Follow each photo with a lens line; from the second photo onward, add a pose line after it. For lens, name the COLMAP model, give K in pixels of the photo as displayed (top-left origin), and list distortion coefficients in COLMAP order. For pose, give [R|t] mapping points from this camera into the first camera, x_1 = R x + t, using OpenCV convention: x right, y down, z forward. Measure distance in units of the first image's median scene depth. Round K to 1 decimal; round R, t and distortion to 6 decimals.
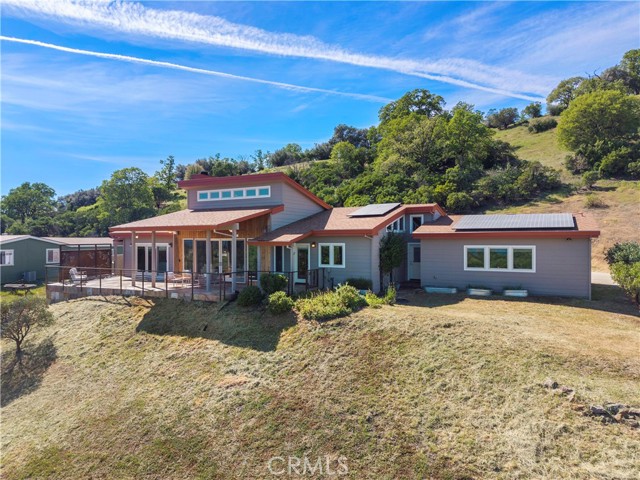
lens RADIAL K [[426.7, 0, 320.3], [0, 426.7, 240.3], [0, 0, 1]] dist [0.036214, -0.035915]
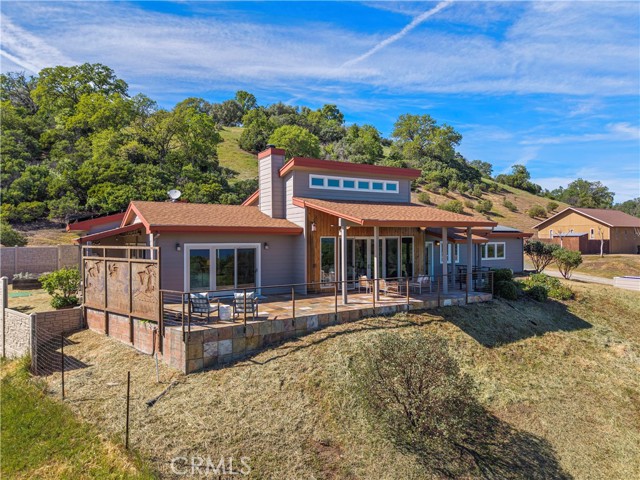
lens RADIAL K [[426.7, 0, 318.3], [0, 426.7, 243.5], [0, 0, 1]] dist [0.036214, -0.035915]
pose [[0.501770, -0.008488, 0.864960, -1.027835], [0.003781, 0.999964, 0.007619, 0.002147], [-0.864993, -0.000552, 0.501784, 0.674674]]
